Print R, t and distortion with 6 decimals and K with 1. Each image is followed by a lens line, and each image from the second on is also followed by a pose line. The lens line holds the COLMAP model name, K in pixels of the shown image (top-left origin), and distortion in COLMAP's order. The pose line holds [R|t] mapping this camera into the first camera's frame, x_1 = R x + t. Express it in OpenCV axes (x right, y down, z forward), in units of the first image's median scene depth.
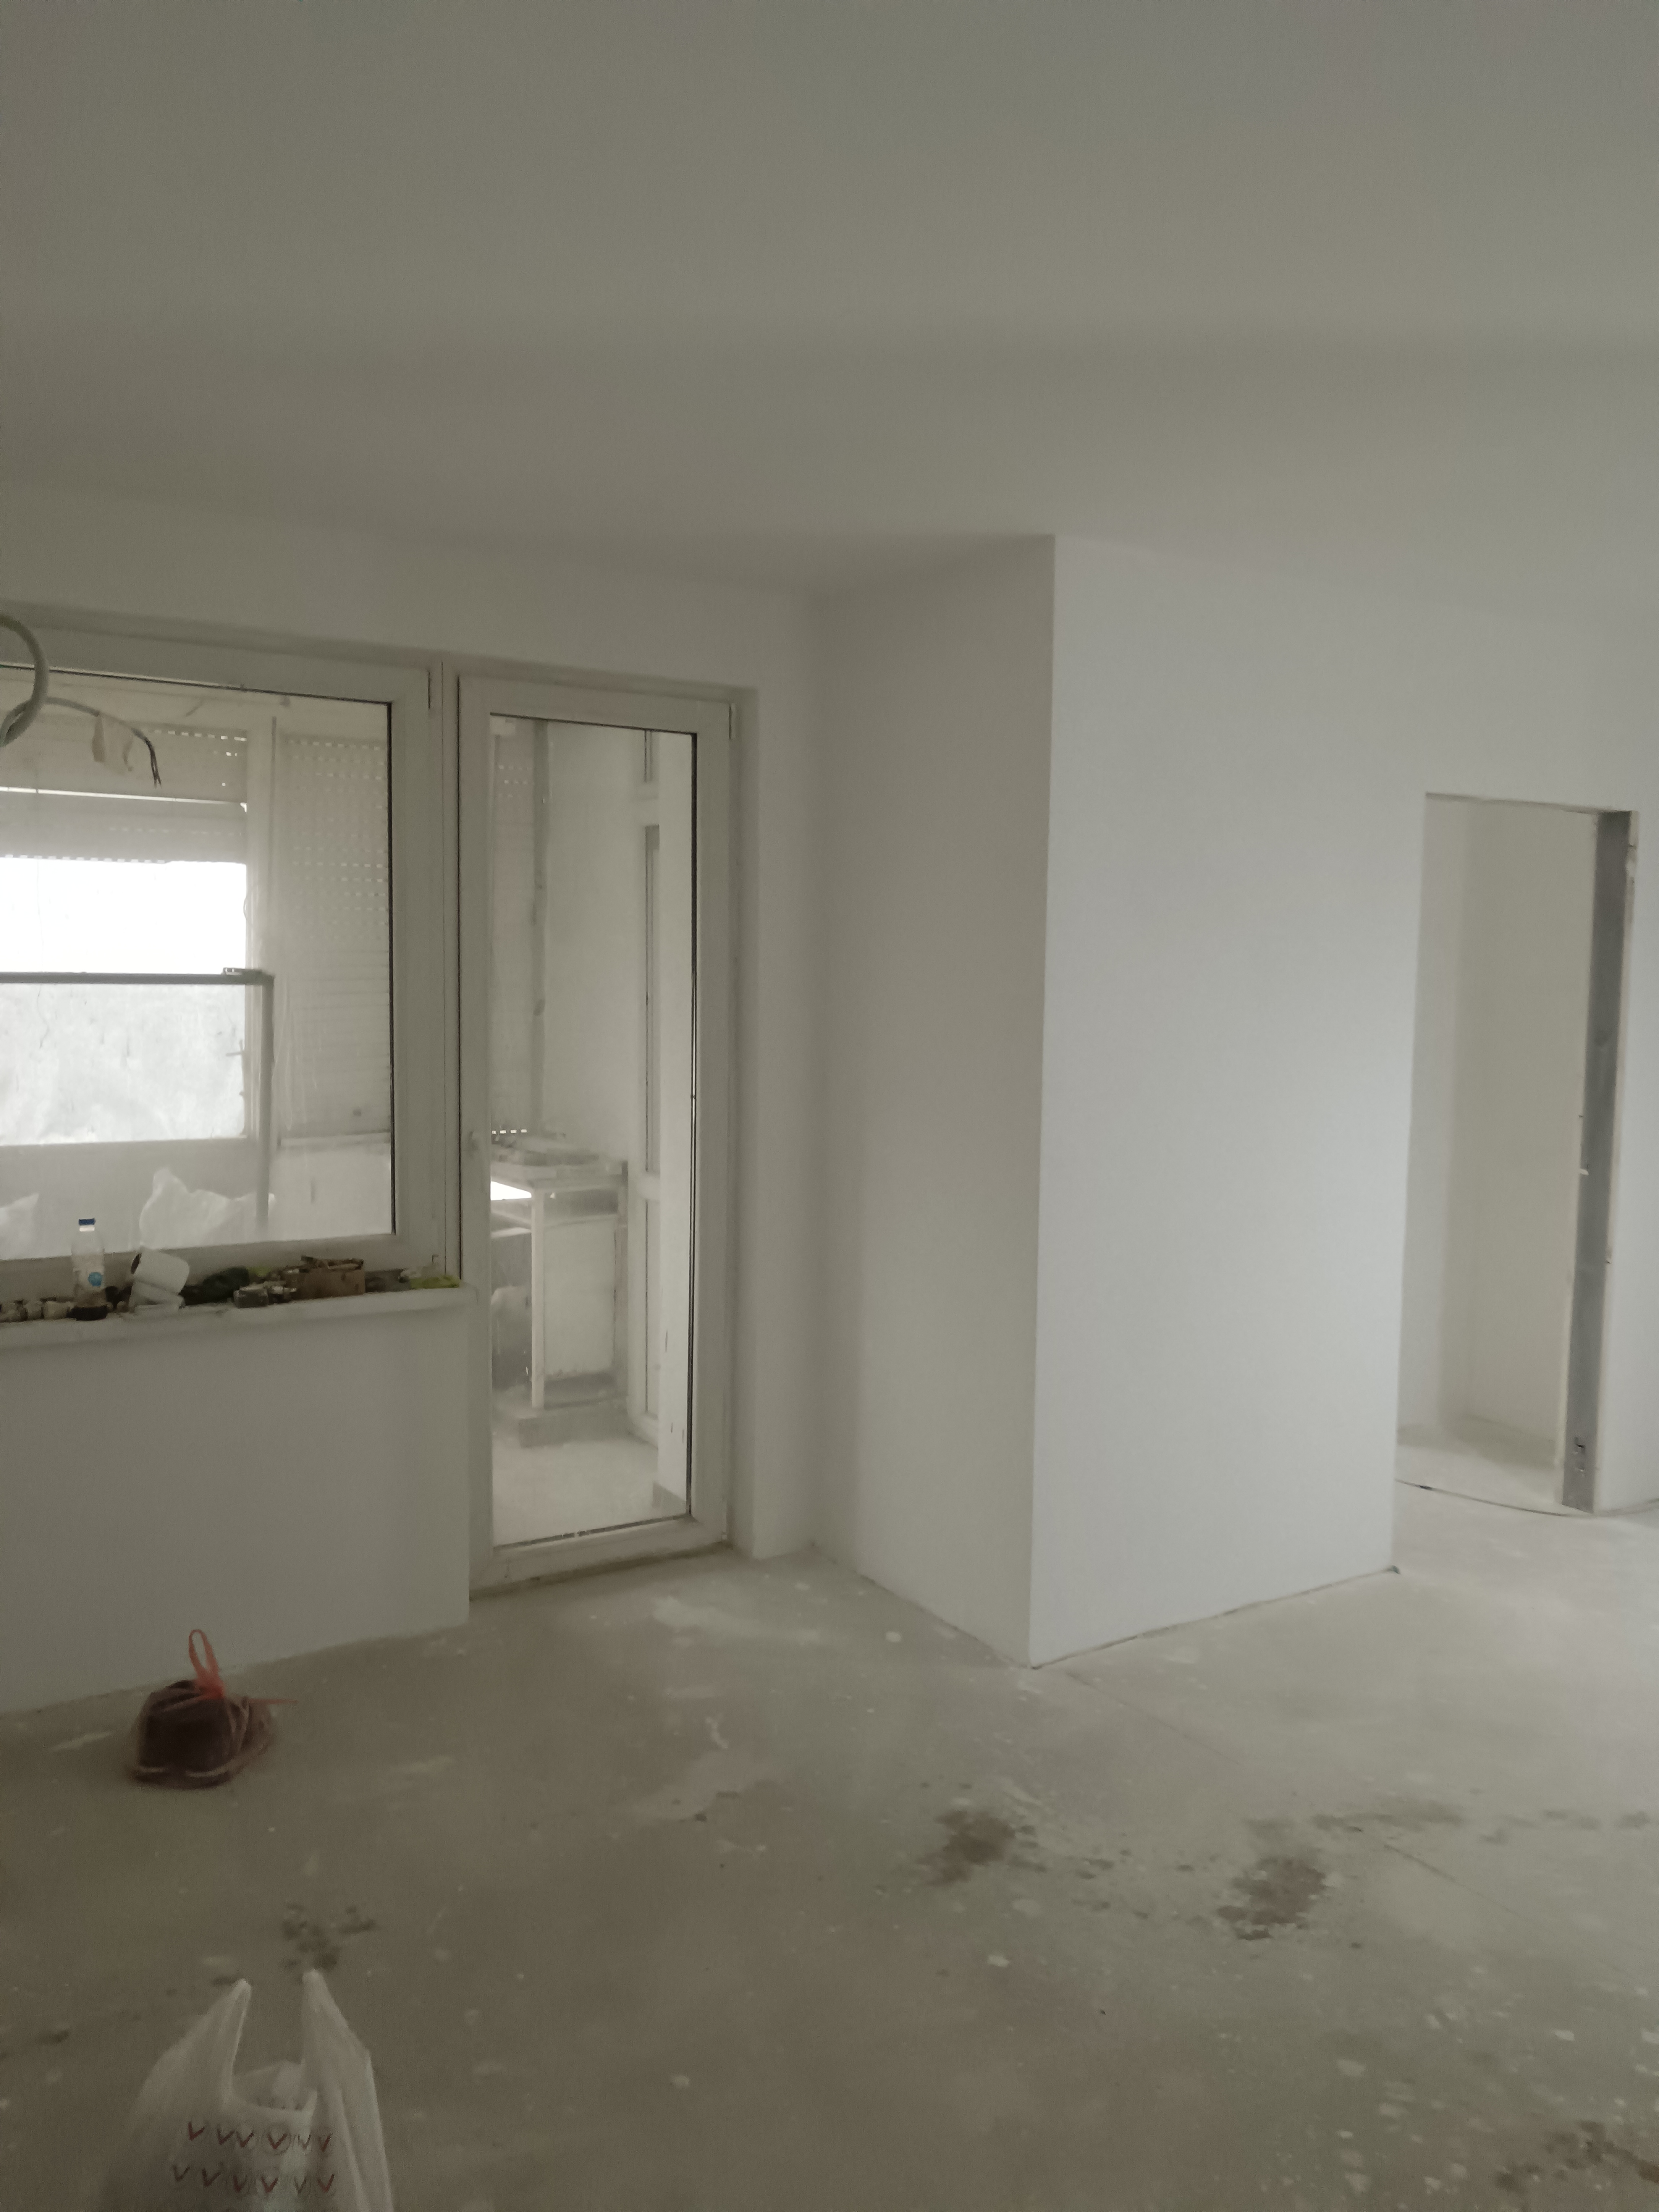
lens RADIAL K [[1715.4, 0, 829.1], [0, 1715.4, 1101.5], [0, 0, 1]] dist [-0.000650, -0.004439]
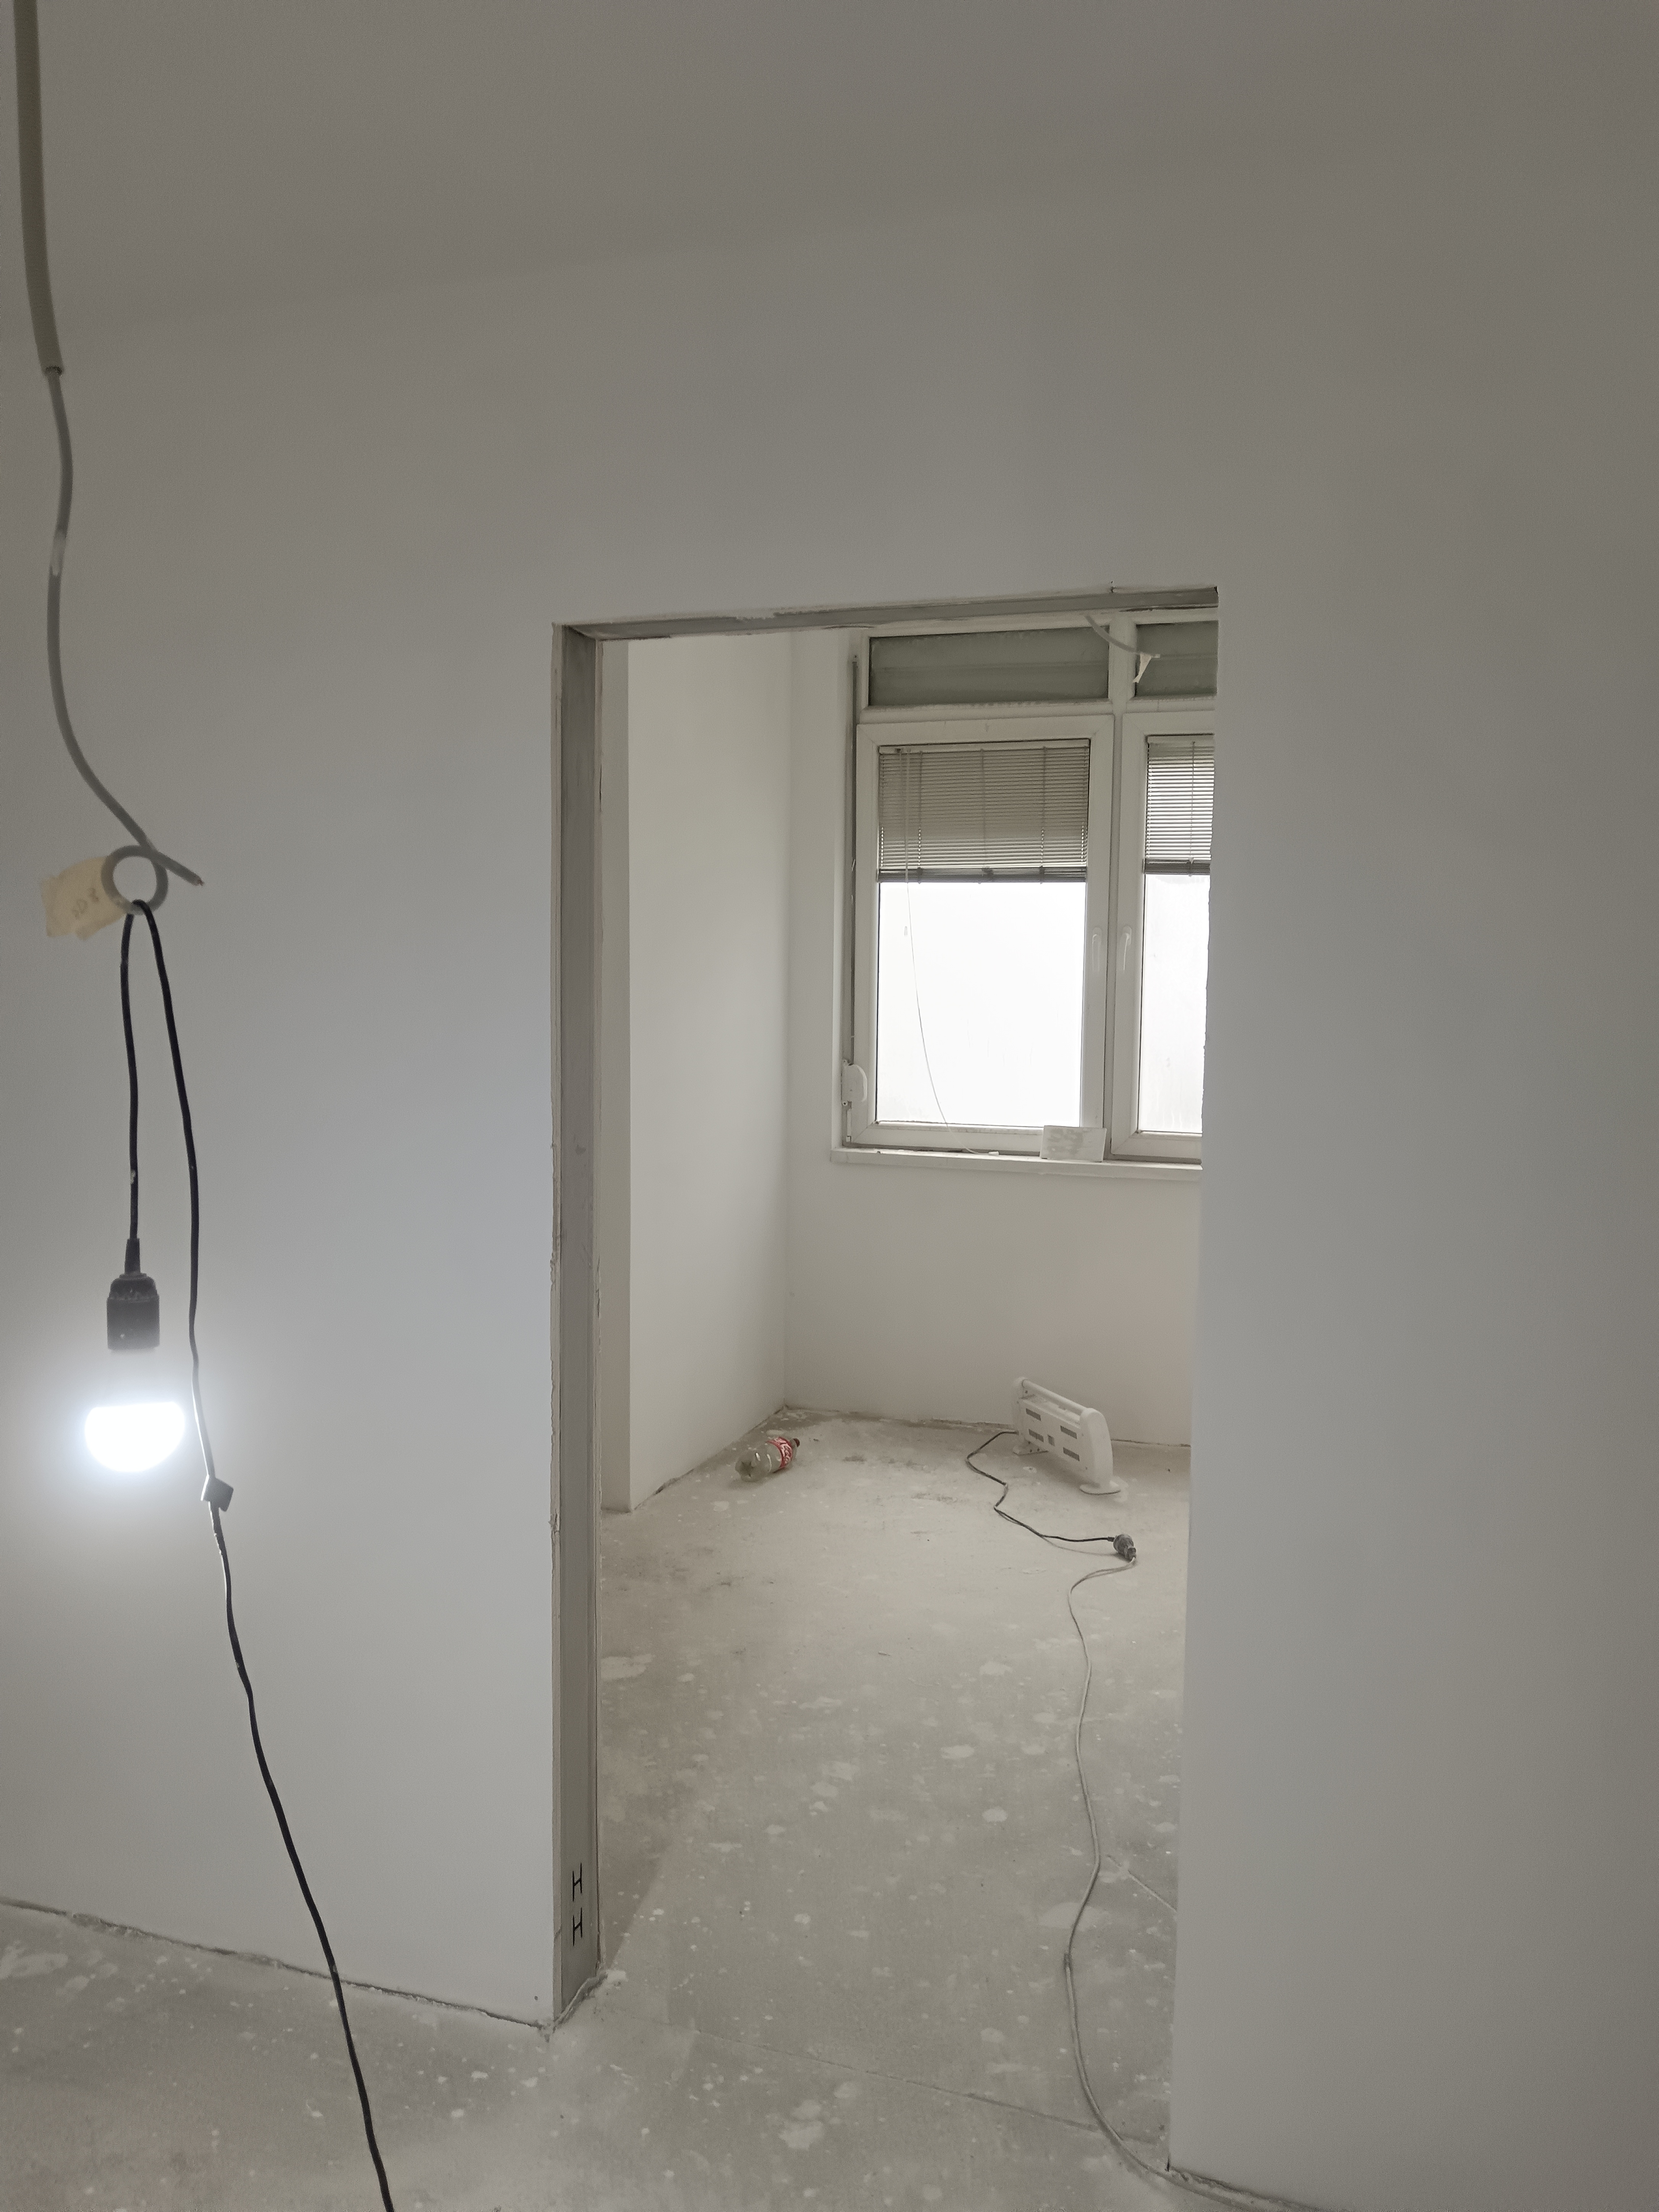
lens RADIAL K [[1715.4, 0, 834.1], [0, 1715.4, 1096.1], [0, 0, 1]] dist [-0.000650, -0.004439]
pose [[0.632228, 0.049681, -0.773188, 0.962136], [-0.067506, 0.997679, 0.008907, -0.049216], [0.771836, 0.046563, 0.634115, 0.840305]]
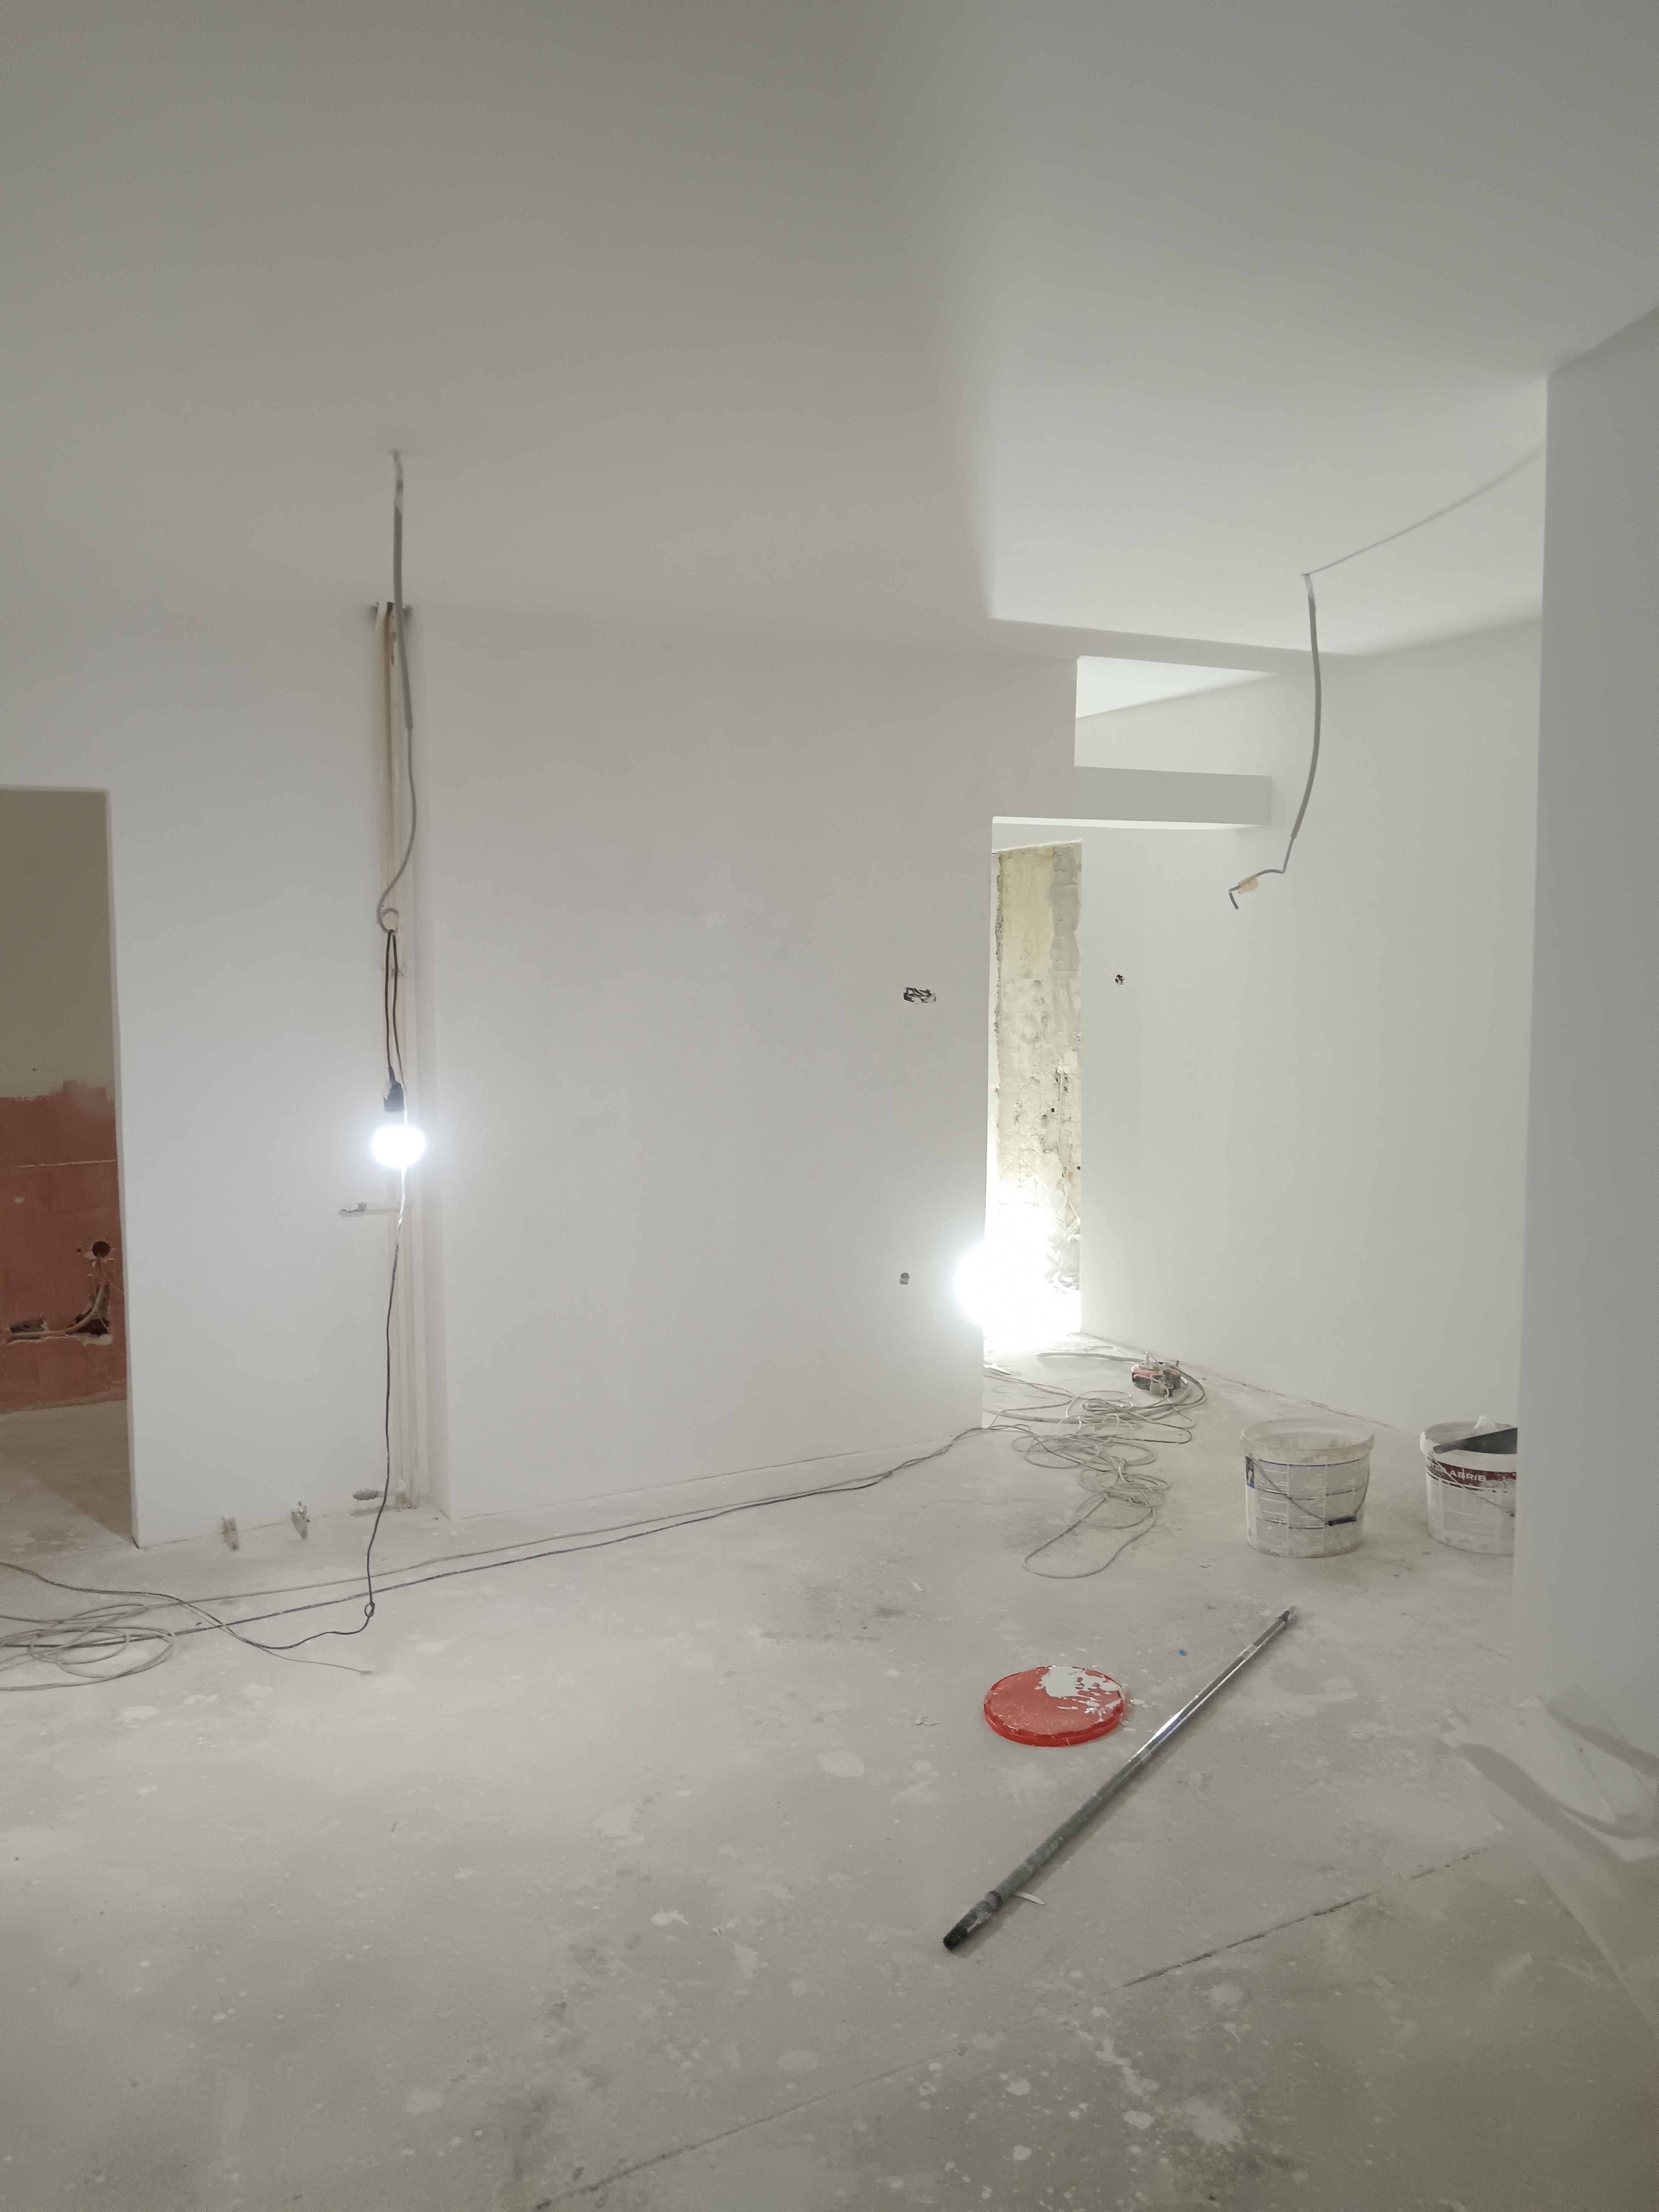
lens RADIAL K [[1715.4, 0, 824.1], [0, 1715.4, 1109.7], [0, 0, 1]] dist [-0.000650, -0.004439]
pose [[0.066113, -0.107634, 0.991990, -0.262157], [0.099120, 0.989956, 0.100807, -0.052447], [-0.992877, 0.091662, 0.076117, 0.672453]]
